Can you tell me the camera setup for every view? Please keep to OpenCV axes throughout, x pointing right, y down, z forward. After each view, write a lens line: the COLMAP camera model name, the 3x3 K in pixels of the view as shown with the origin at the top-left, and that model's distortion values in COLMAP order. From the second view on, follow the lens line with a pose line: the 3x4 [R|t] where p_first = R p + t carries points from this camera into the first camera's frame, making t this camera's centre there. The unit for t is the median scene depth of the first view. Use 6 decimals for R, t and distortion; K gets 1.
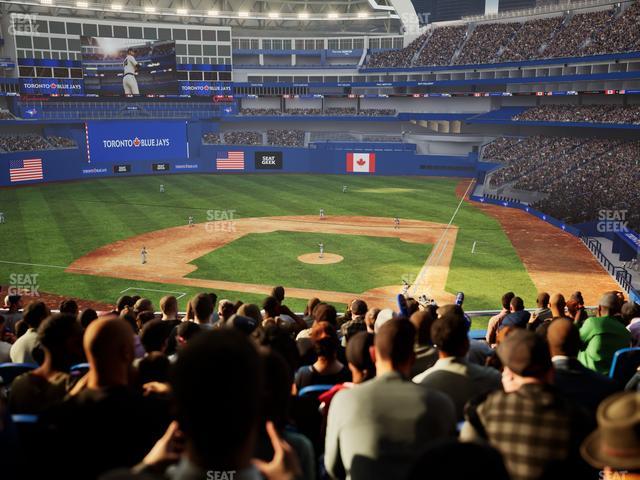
lens RADIAL K [[599.6, 0, 319.4], [0, 599.6, 239.1], [0, 0, 1]] dist [-0.001128, 0.000000]
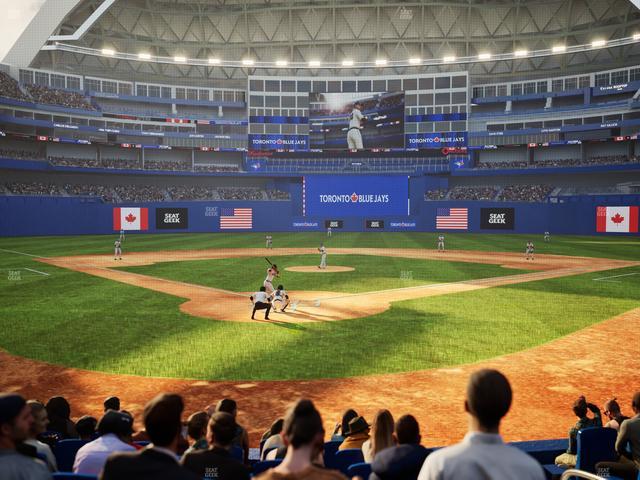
lens RADIAL K [[599.6, 0, 320.1], [0, 599.6, 239.7], [0, 0, 1]] dist [-0.001128, 0.000000]
pose [[0.842916, 0.022684, -0.537566, 0.153731], [-0.116779, 0.983007, -0.141631, 0.040955], [0.525219, 0.182159, 0.831242, 0.206668]]
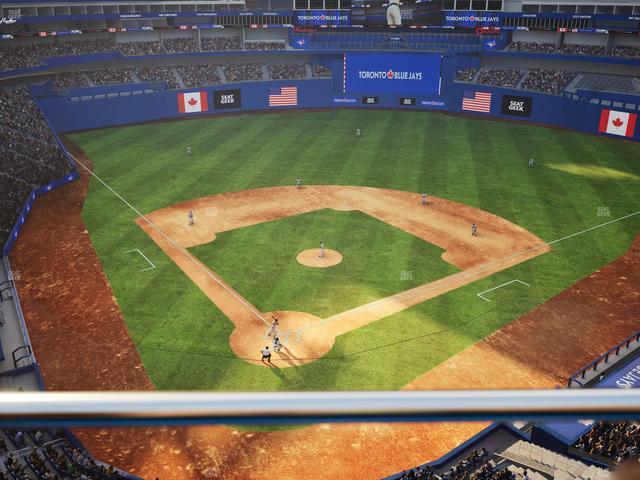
lens RADIAL K [[599.6, 0, 319.8], [0, 599.6, 239.1], [0, 0, 1]] dist [-0.001128, 0.000000]
pose [[0.783127, 0.237576, -0.574691, 0.252706], [-0.134651, 0.967004, 0.216269, -0.094855], [0.607109, -0.091983, 0.789277, 0.096733]]
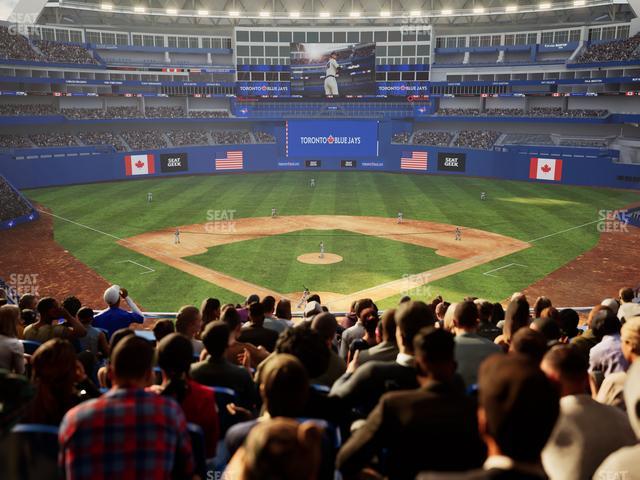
lens RADIAL K [[599.6, 0, 319.9], [0, 599.6, 239.2], [0, 0, 1]] dist [-0.001128, 0.000000]
pose [[0.869870, 0.107035, -0.481528, 0.213824], [-0.106897, 0.993881, 0.027815, -0.012221], [0.481559, 0.027278, 0.875989, 0.055208]]
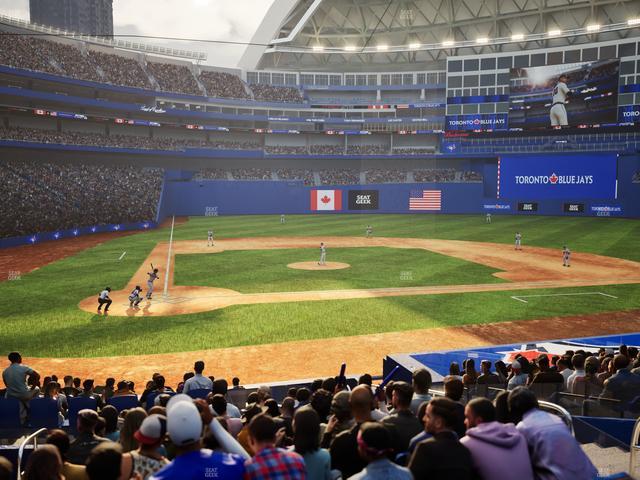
lens RADIAL K [[599.6, 0, 319.9], [0, 599.6, 239.8], [0, 0, 1]] dist [-0.001128, 0.000000]
pose [[0.509974, 0.079095, -0.856546, 0.276865], [-0.186532, 0.982238, -0.020356, 0.007216], [0.839722, 0.170154, 0.515669, 0.276953]]
